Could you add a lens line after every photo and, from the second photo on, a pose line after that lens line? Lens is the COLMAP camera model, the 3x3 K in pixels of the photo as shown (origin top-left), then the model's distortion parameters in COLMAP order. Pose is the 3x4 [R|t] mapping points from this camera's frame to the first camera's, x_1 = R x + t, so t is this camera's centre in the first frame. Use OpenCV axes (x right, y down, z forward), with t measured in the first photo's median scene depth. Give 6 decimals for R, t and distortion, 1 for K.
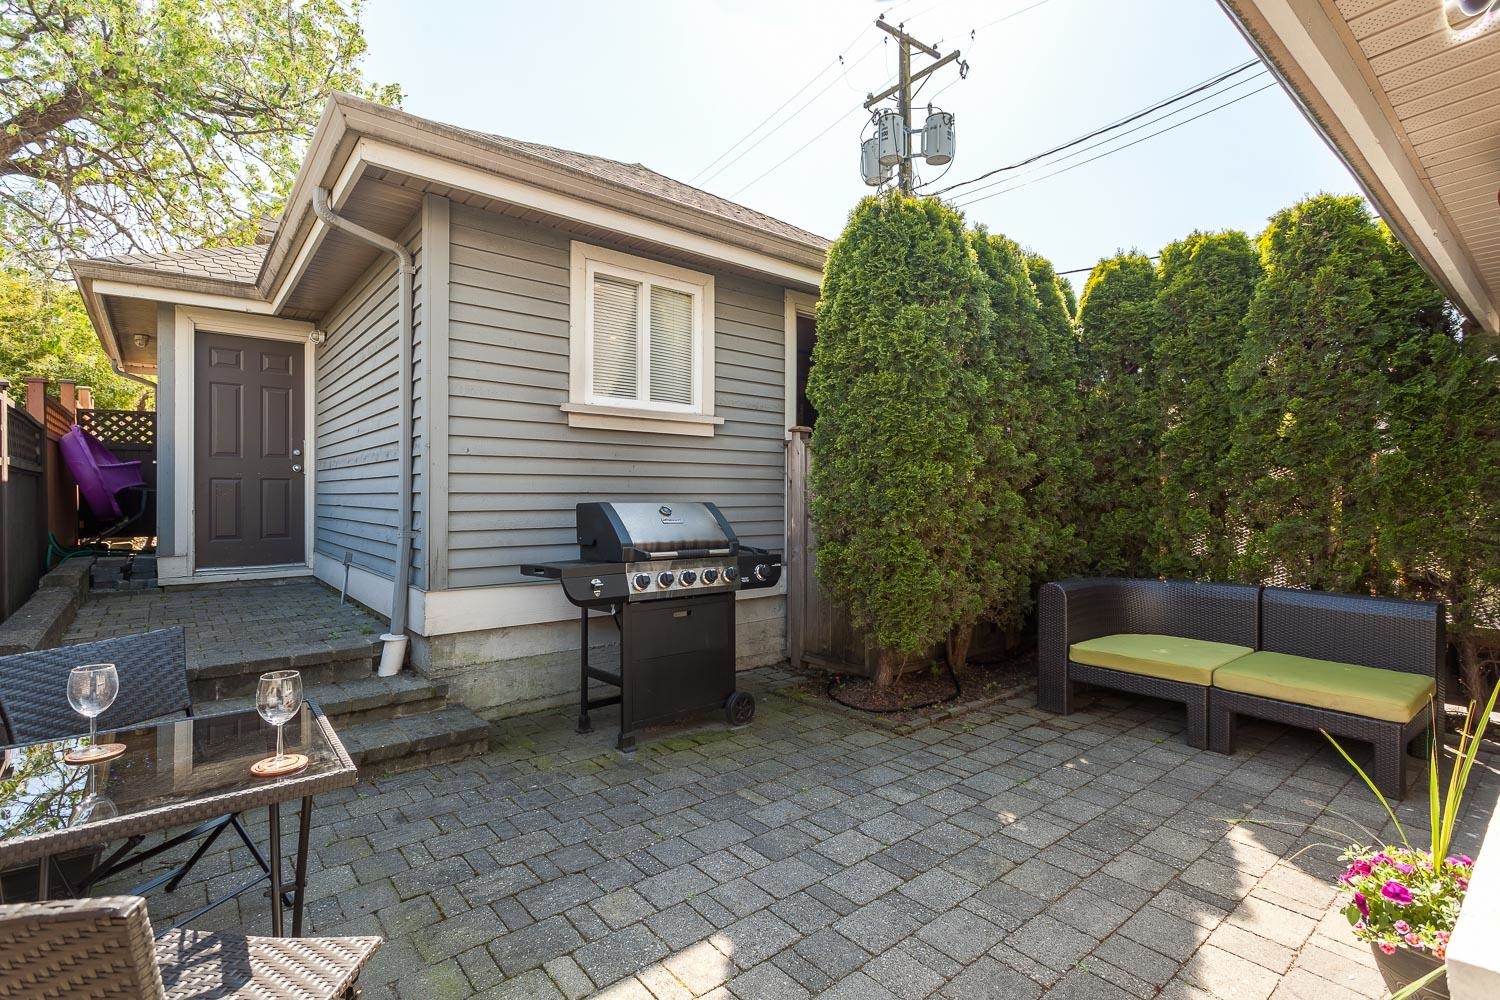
lens RADIAL K [[712.9, 0, 752.6], [0, 712.9, 498.2], [0, 0, 1]] dist [0.001074, 0.000507]
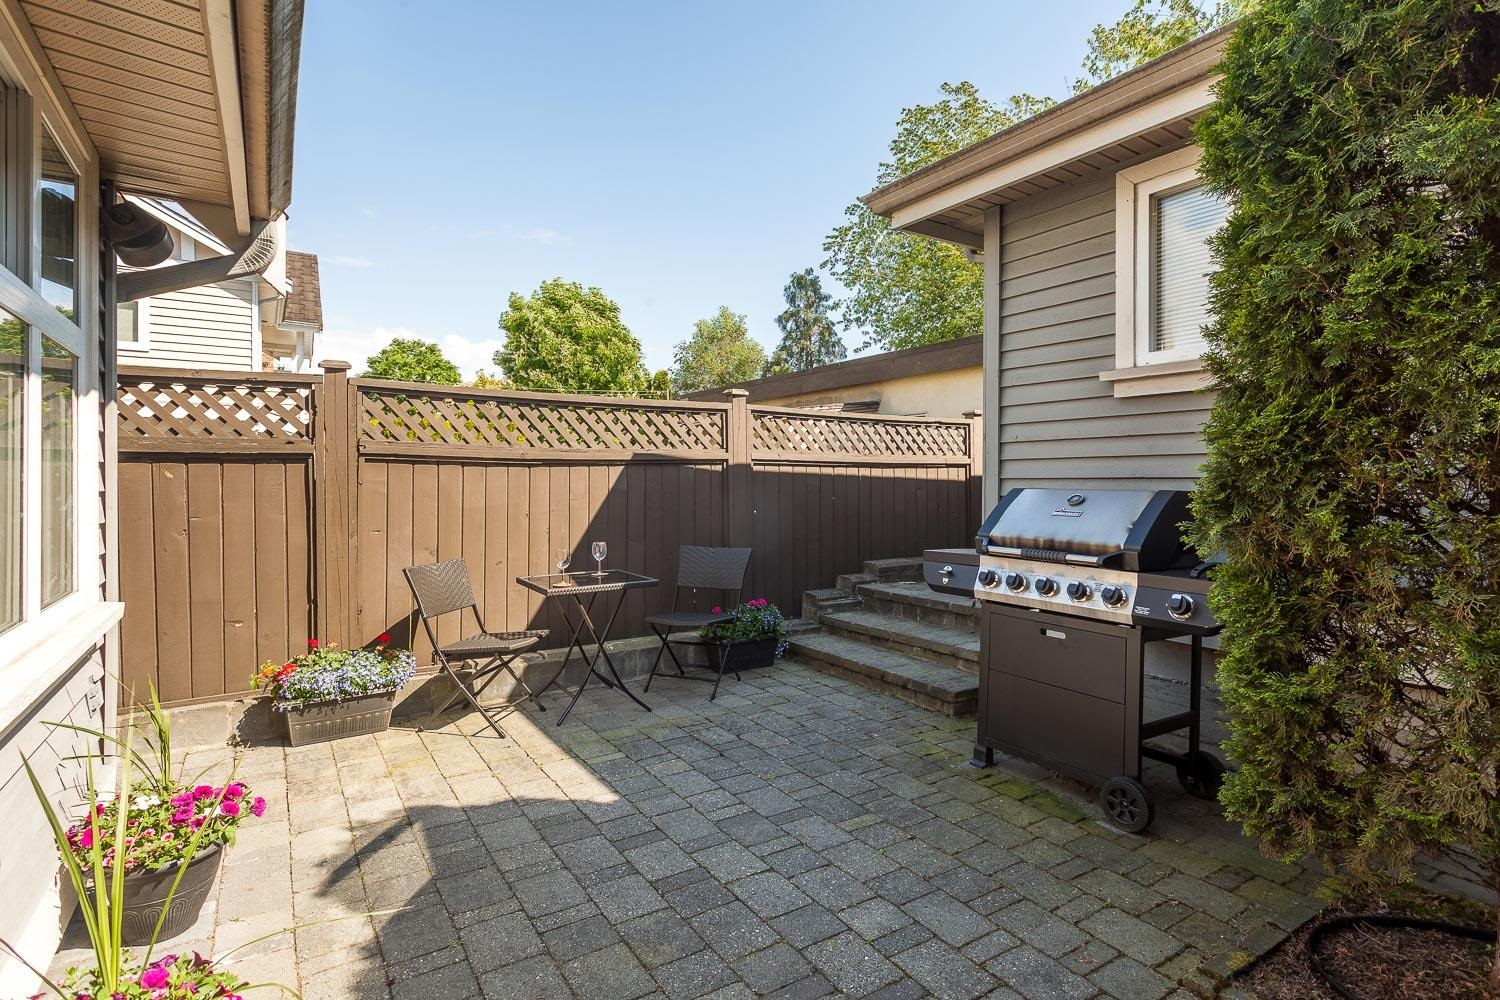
lens RADIAL K [[725.1, 0, 748.3], [0, 725.1, 482.8], [0, 0, 1]] dist [0.000636, 0.000161]
pose [[-0.114812, -0.001915, -0.993385, 0.930031], [-0.005193, 0.999986, -0.001328, 0.002582], [0.993374, 0.005006, -0.114820, 0.989036]]
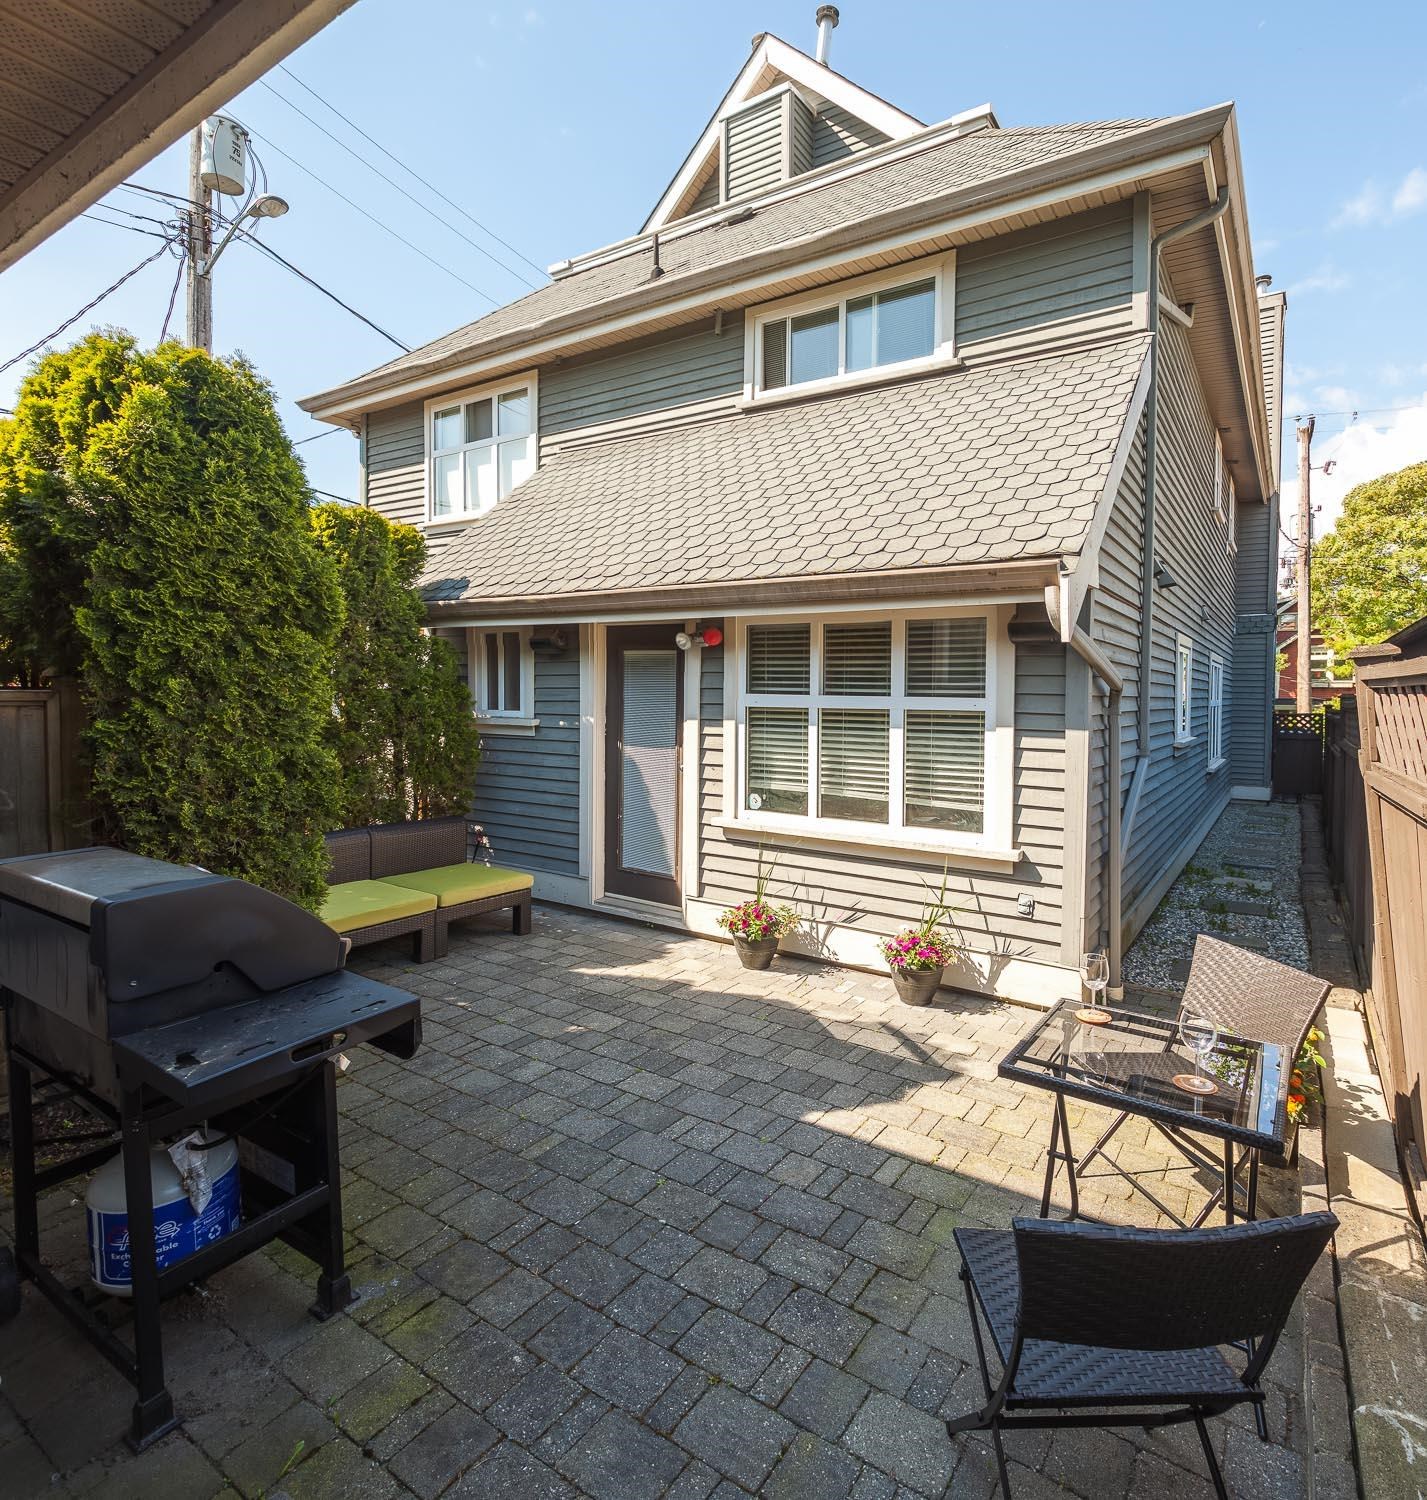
lens RADIAL K [[837.9, 0, 751.3], [0, 837.9, 750.1], [0, 0, 1]] dist [0.000558, 0.001713]
pose [[-0.293517, -0.070399, 0.953358, -1.012823], [-0.006698, 0.997412, 0.071590, -0.125869], [-0.955931, 0.014627, -0.293228, 1.076822]]
